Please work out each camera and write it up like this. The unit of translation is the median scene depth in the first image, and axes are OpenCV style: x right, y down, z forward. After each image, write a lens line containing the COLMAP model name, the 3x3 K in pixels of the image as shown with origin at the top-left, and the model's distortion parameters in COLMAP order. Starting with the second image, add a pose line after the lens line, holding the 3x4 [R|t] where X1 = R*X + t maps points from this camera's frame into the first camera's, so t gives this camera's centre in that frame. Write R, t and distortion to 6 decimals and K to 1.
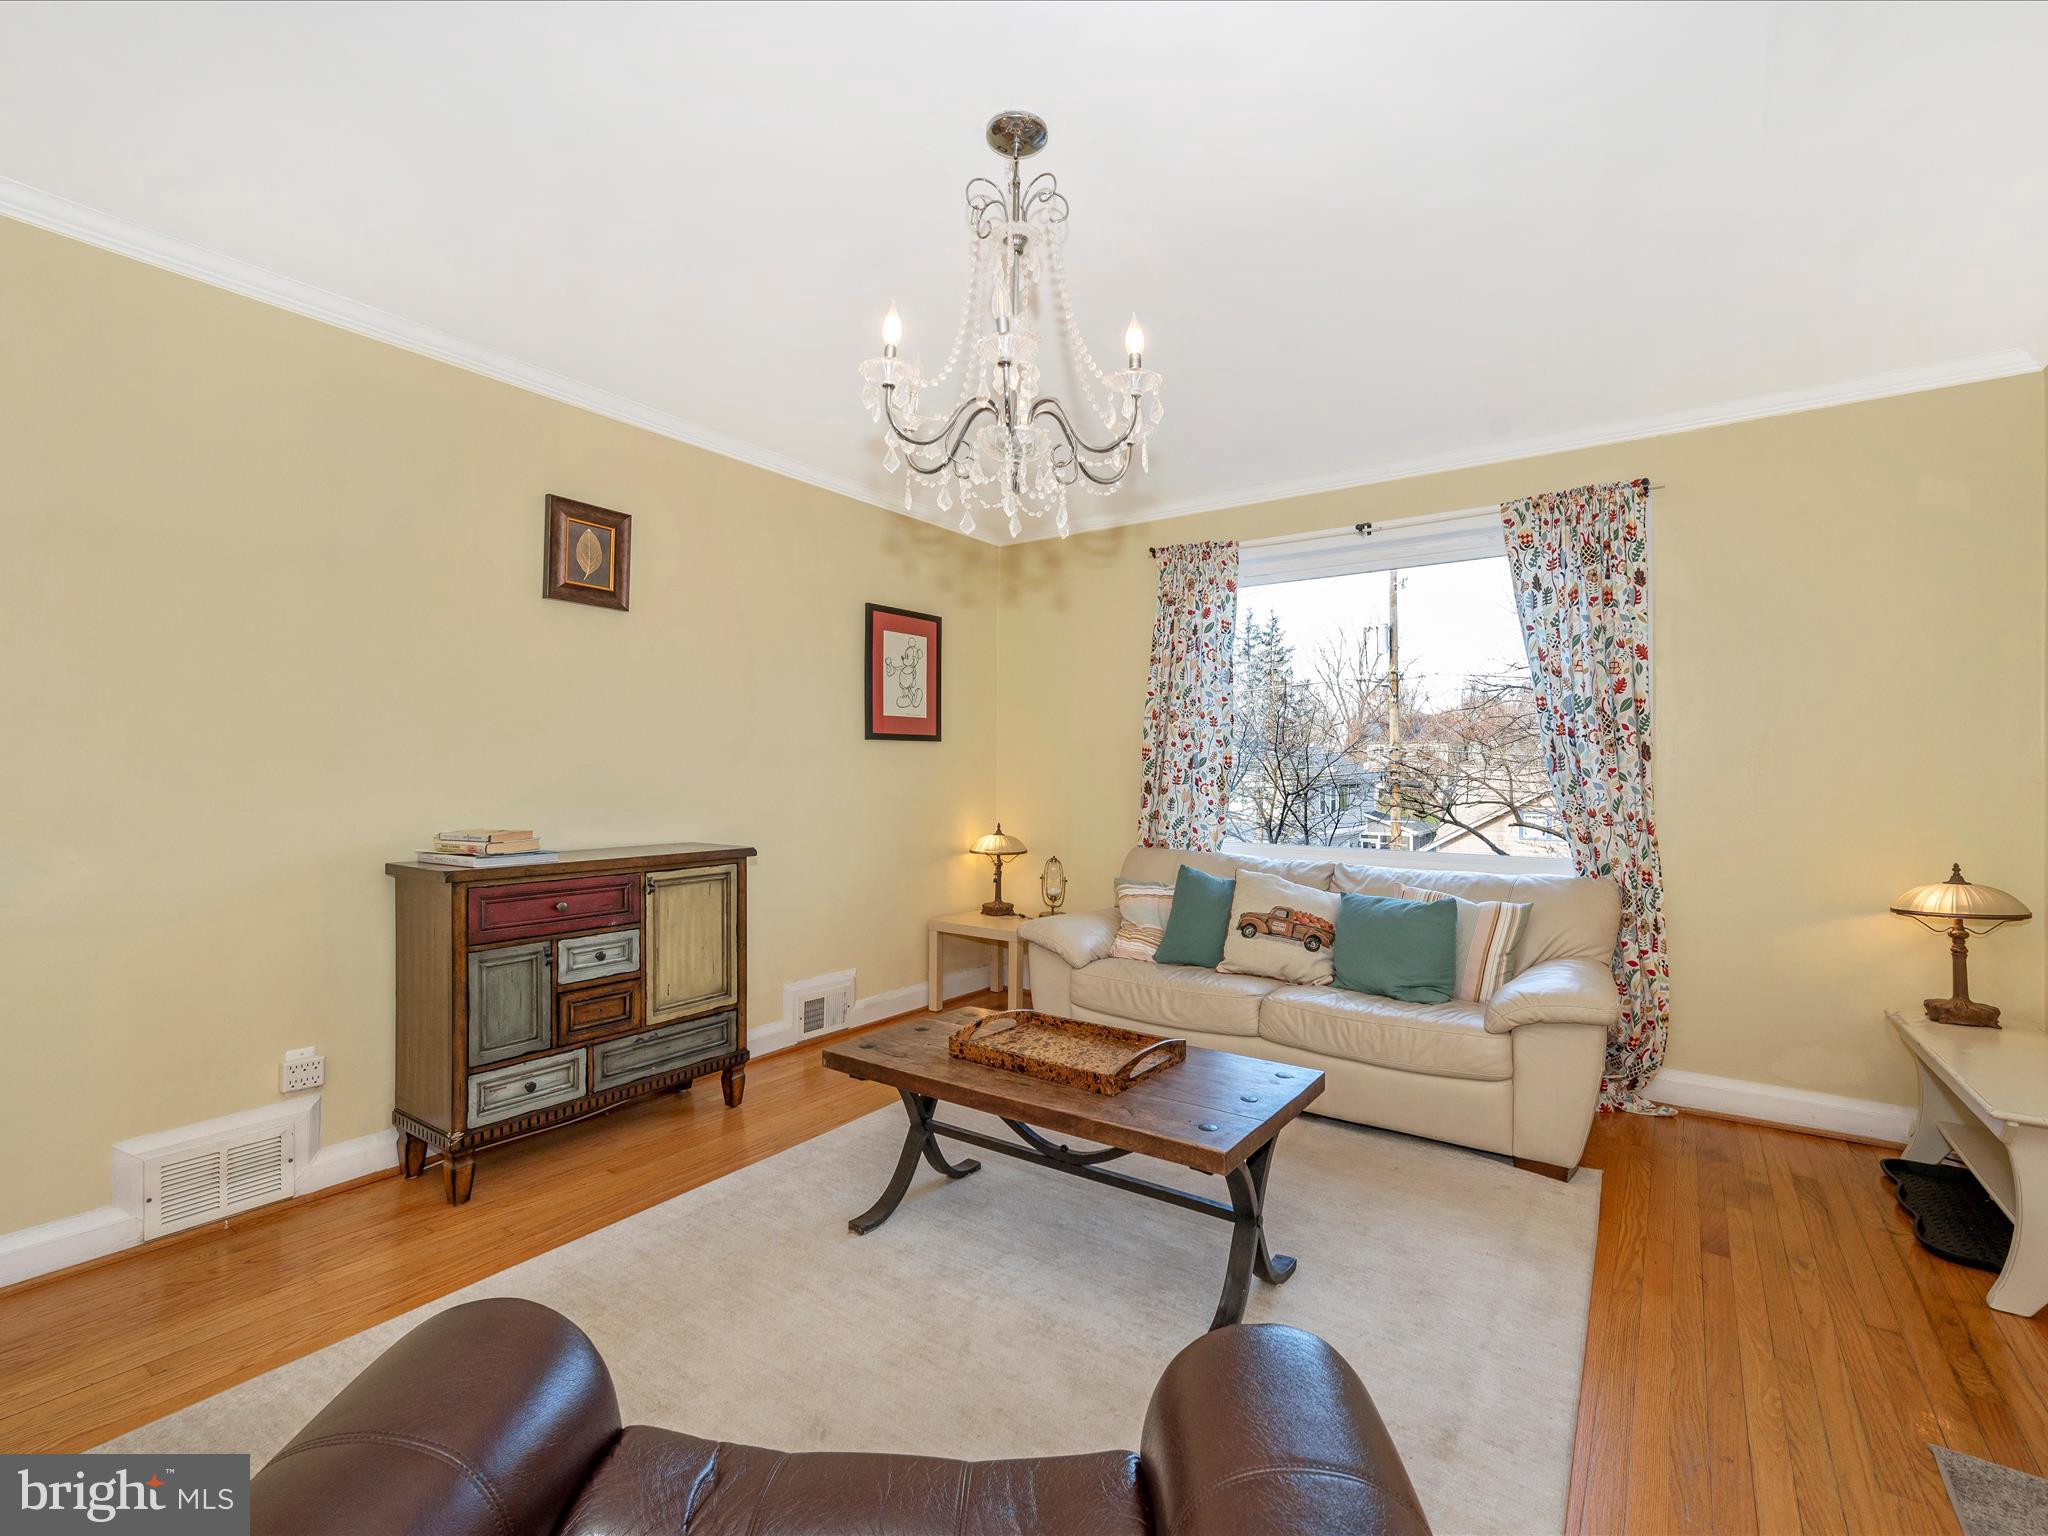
lens RADIAL K [[921.0, 0, 1024.0], [0, 921.0, 768.0], [0, 0, 1]] dist [0.000515, -0.000141]
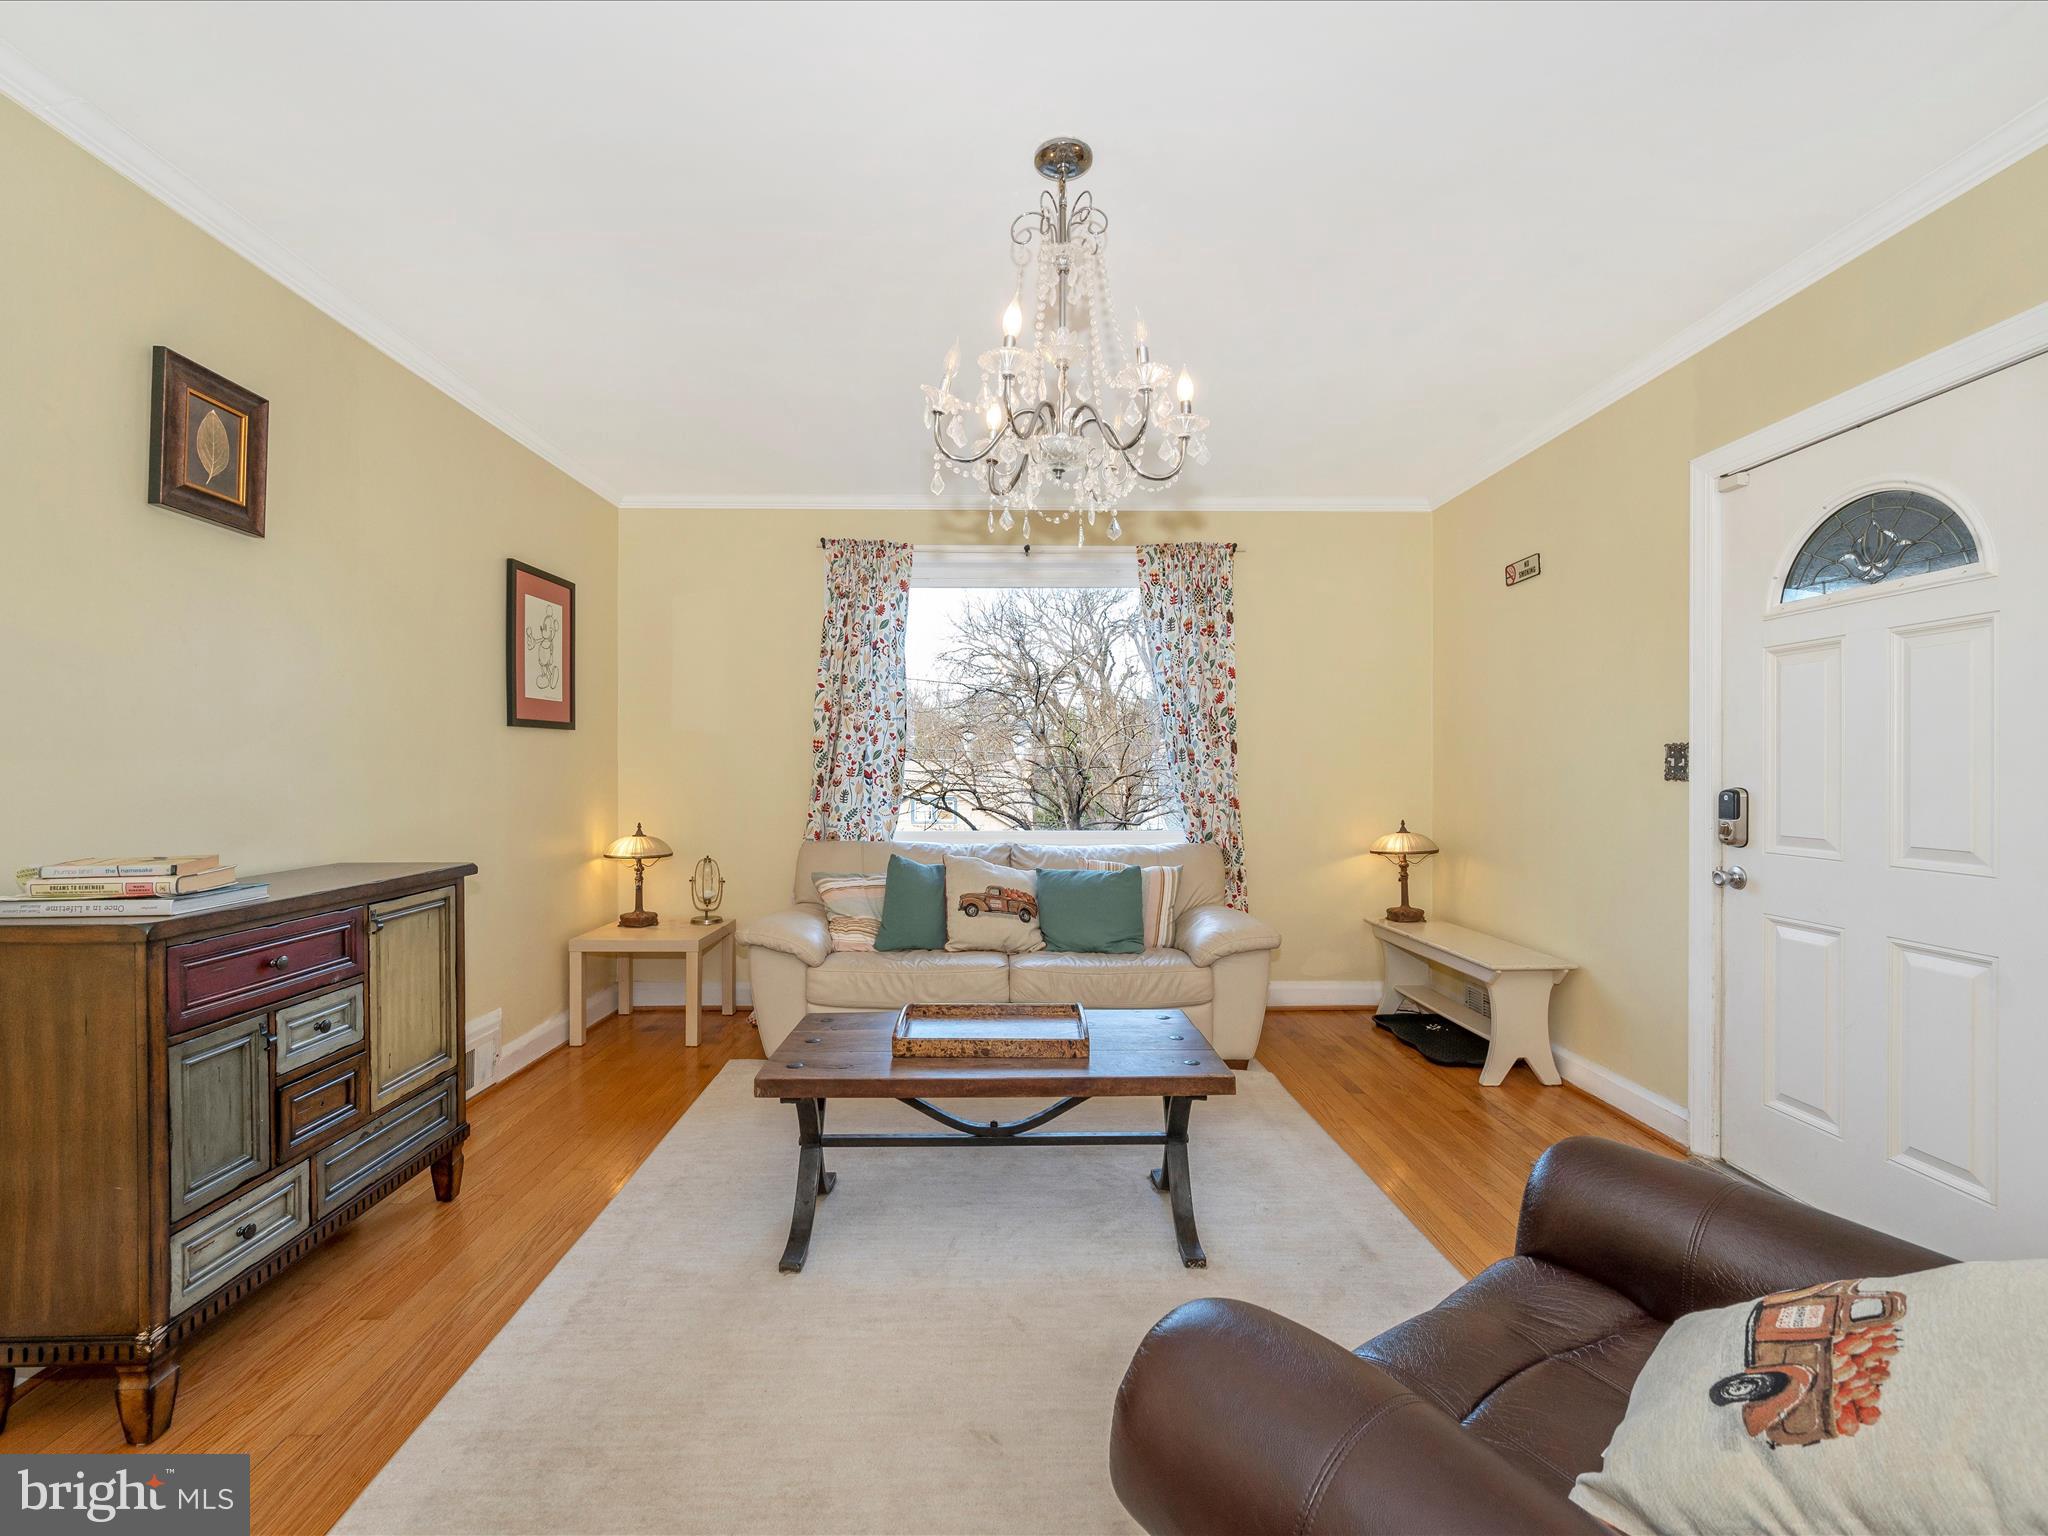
lens RADIAL K [[934.4, 0, 997.0], [0, 934.4, 769.7], [0, 0, 1]] dist [0.000251, 0.000314]
pose [[0.810047, -0.008033, 0.586310, -0.391031], [0.002368, 0.999943, 0.010429, -0.000053], [-0.586360, -0.007060, 0.810020, 0.096471]]
